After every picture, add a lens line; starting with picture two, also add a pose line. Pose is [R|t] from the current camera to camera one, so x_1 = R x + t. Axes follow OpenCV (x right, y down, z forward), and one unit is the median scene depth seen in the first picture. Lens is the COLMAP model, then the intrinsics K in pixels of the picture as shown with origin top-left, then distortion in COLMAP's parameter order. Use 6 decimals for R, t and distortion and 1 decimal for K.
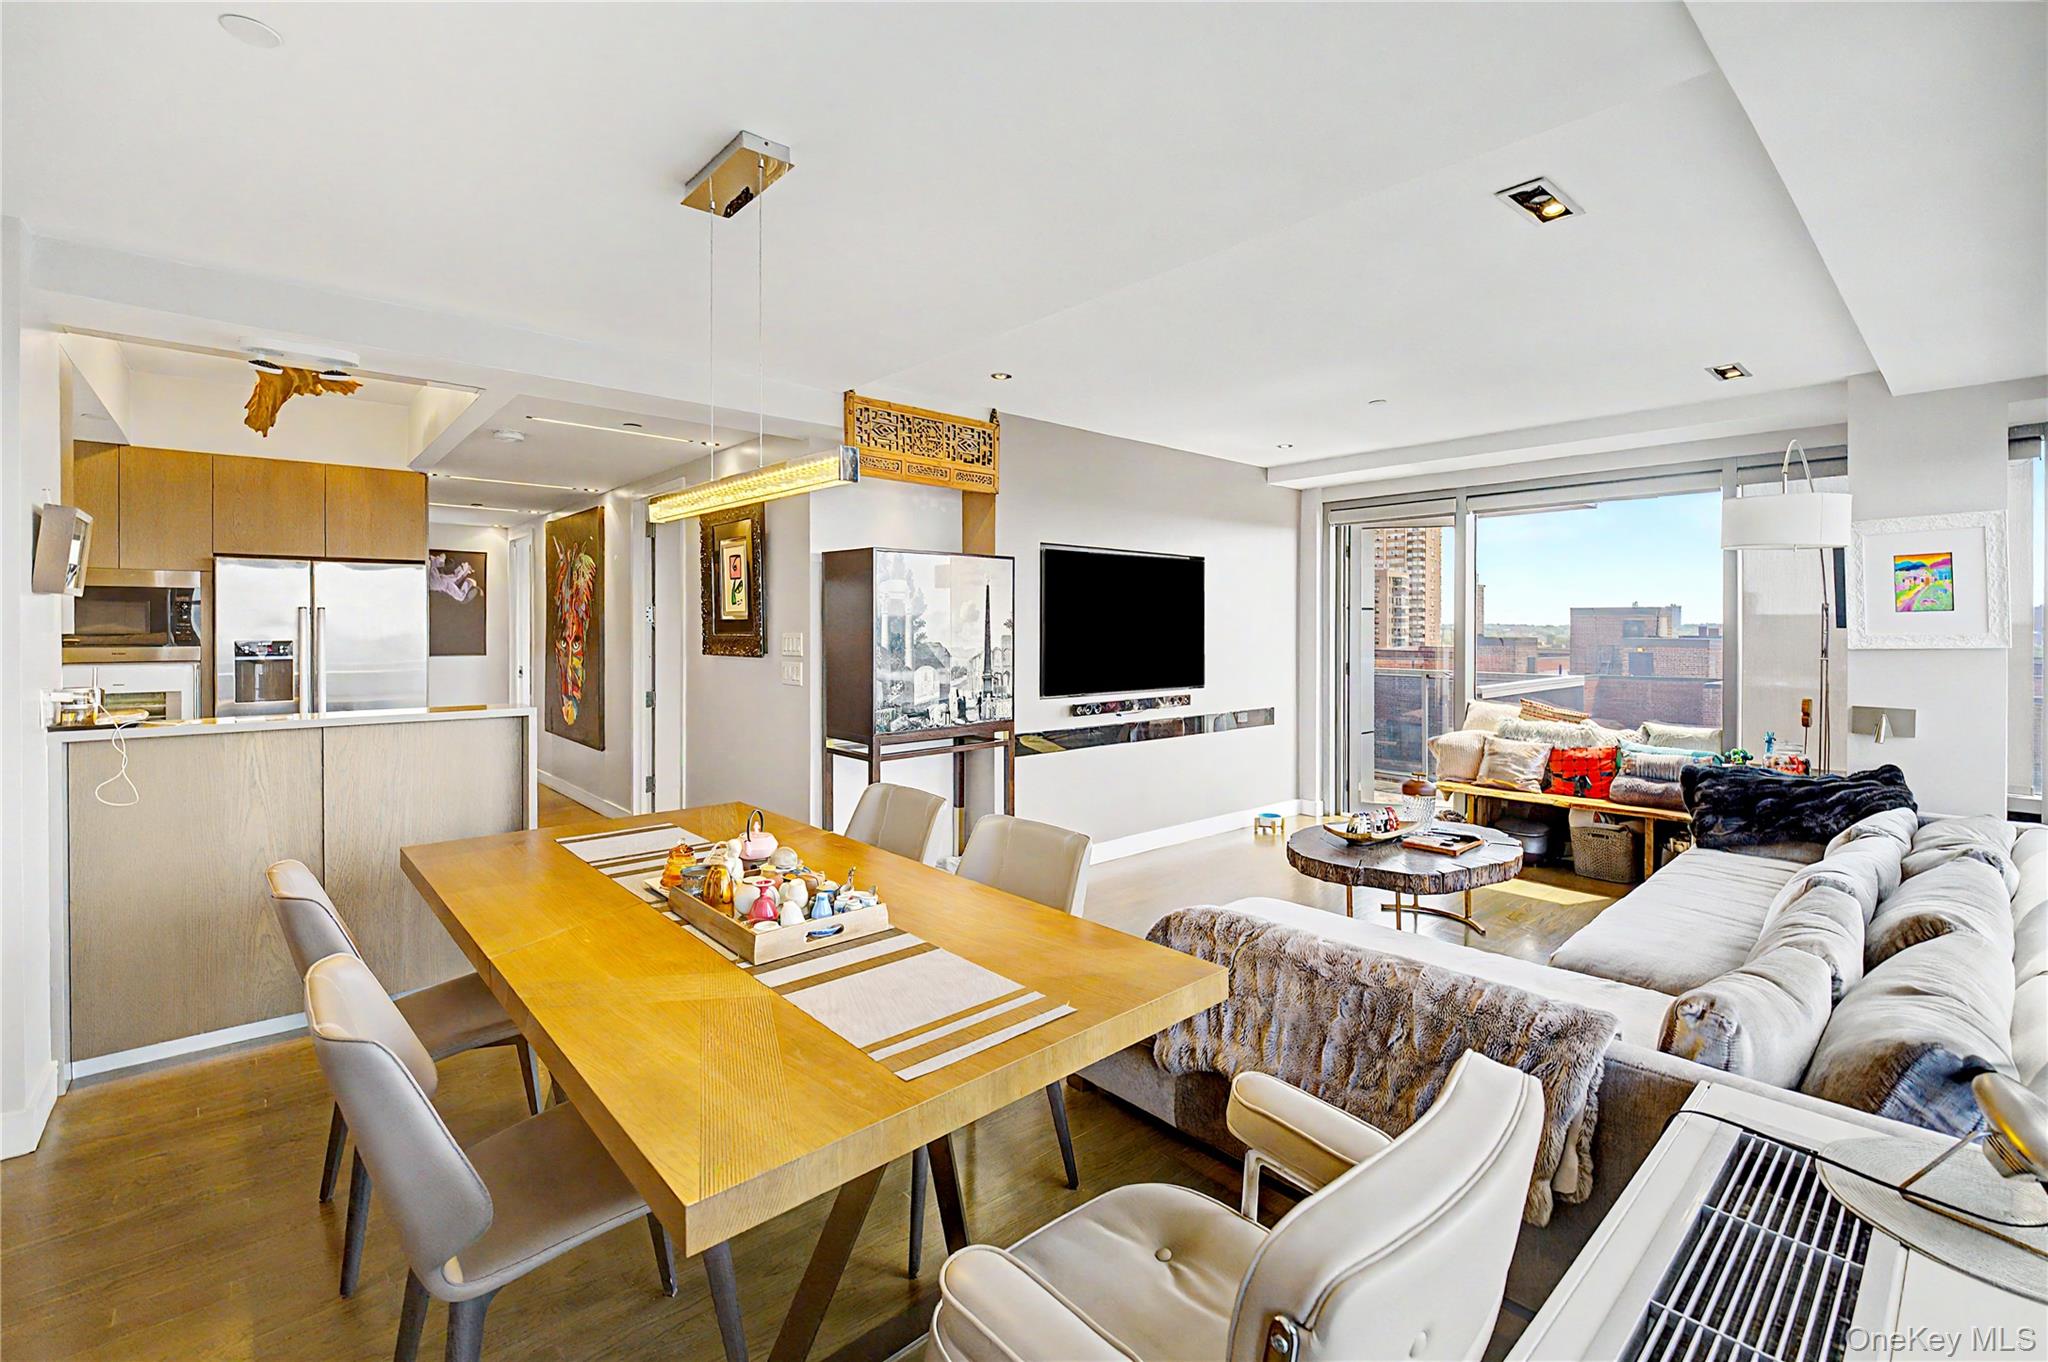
lens RADIAL K [[889.6, 0, 1027.9], [0, 889.6, 645.2], [0, 0, 1]] dist [-0.007440, -0.000357]
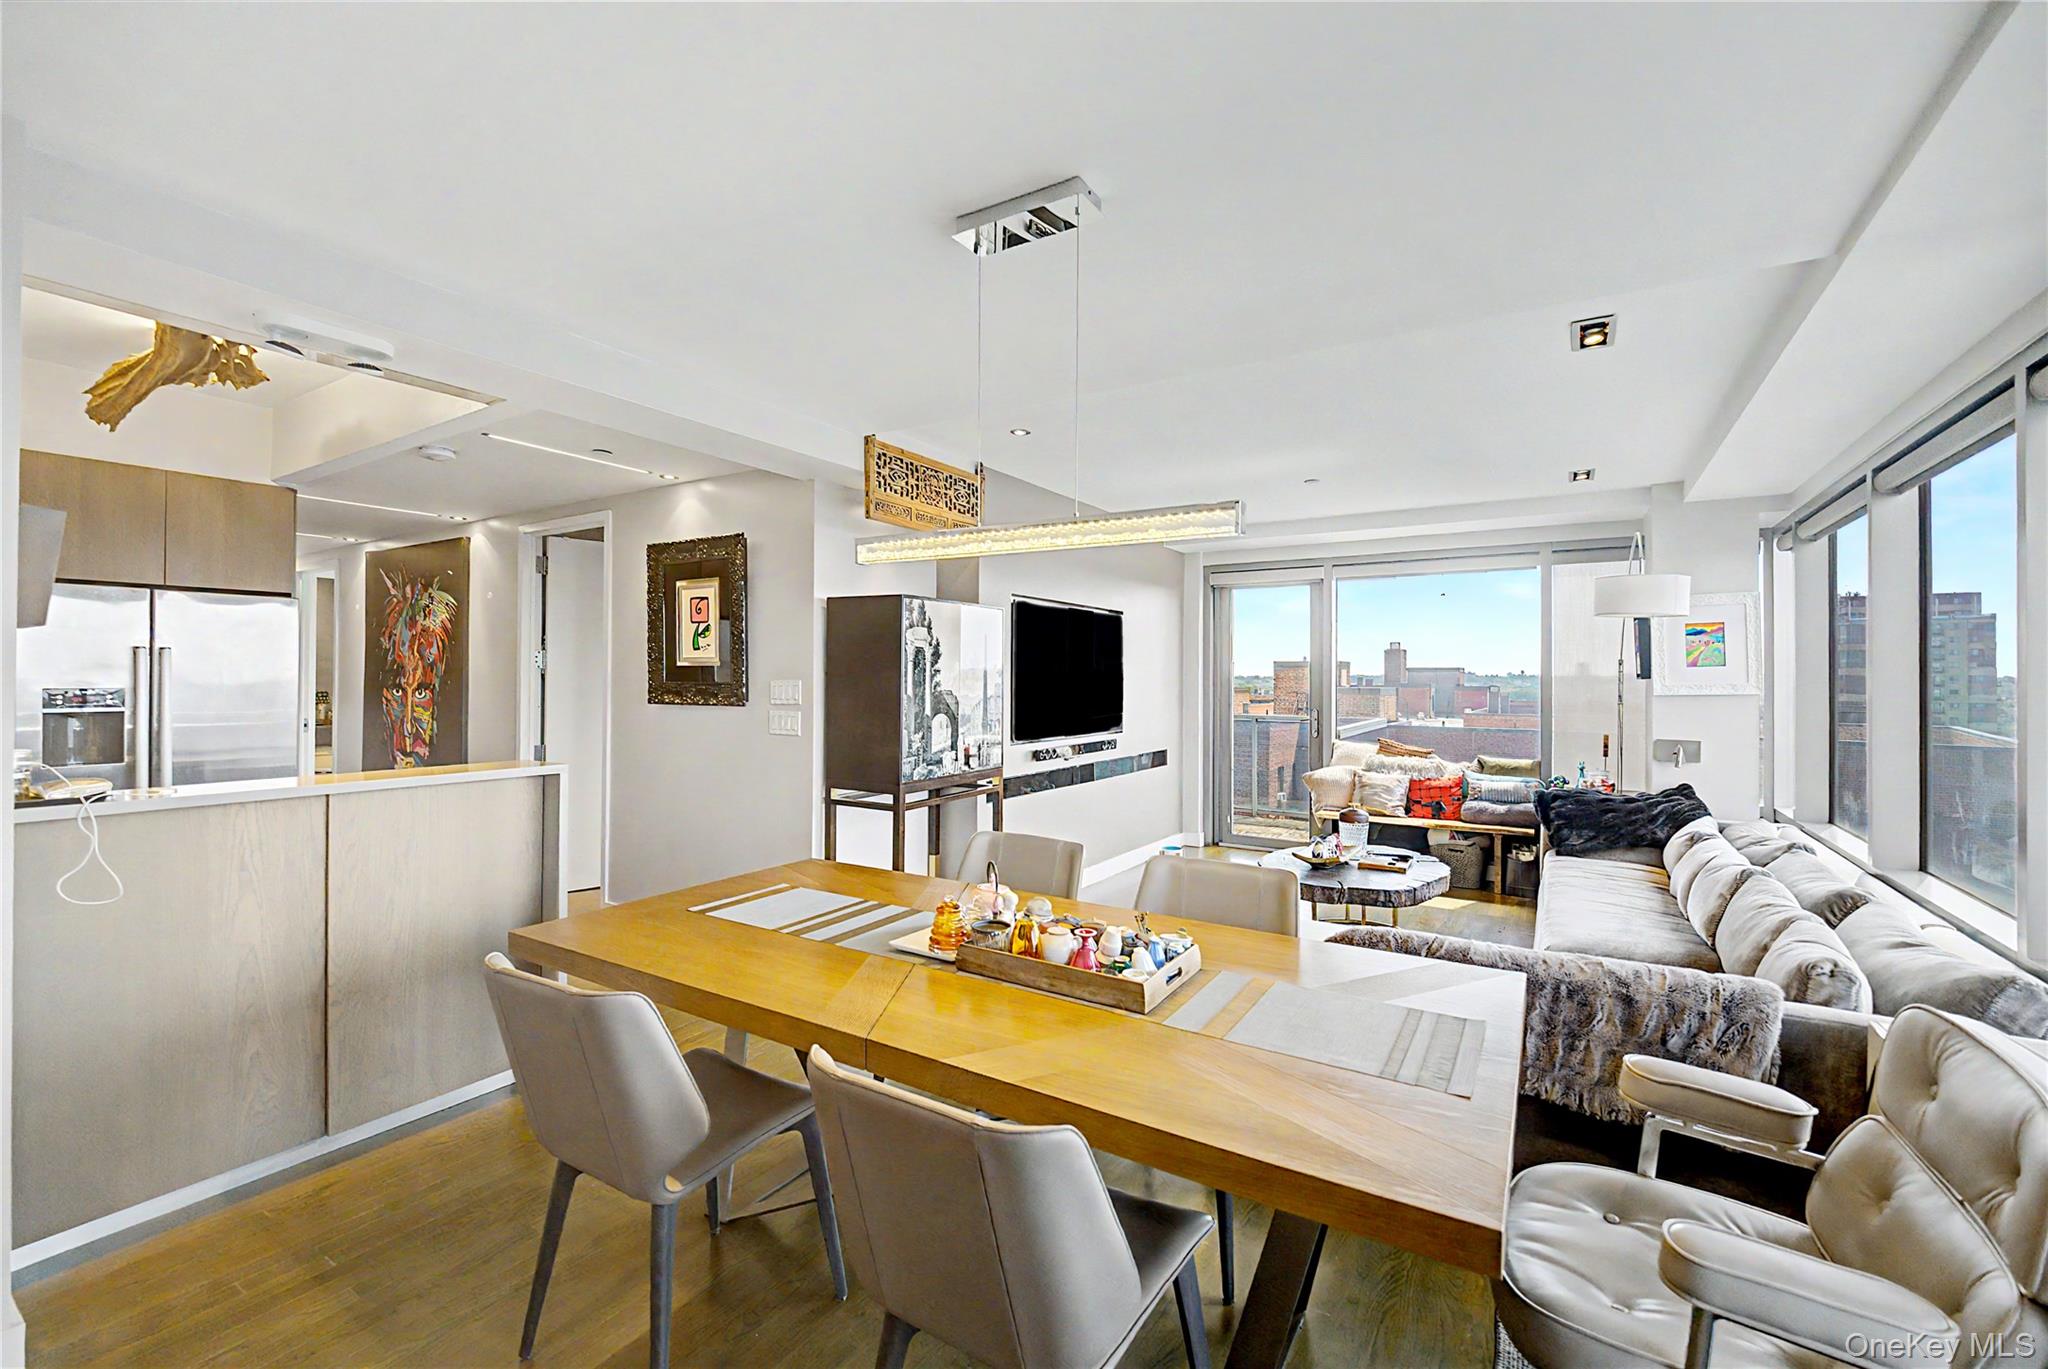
lens RADIAL K [[859.3, 0, 1024.0], [0, 859.3, 684.5], [0, 0, 1]] dist [-0.002874, -0.000110]
pose [[0.962254, 0.001716, 0.272147, -0.261086], [0.001227, 0.999943, -0.010644, 0.000672], [-0.272150, 0.010576, 0.962197, 0.037049]]
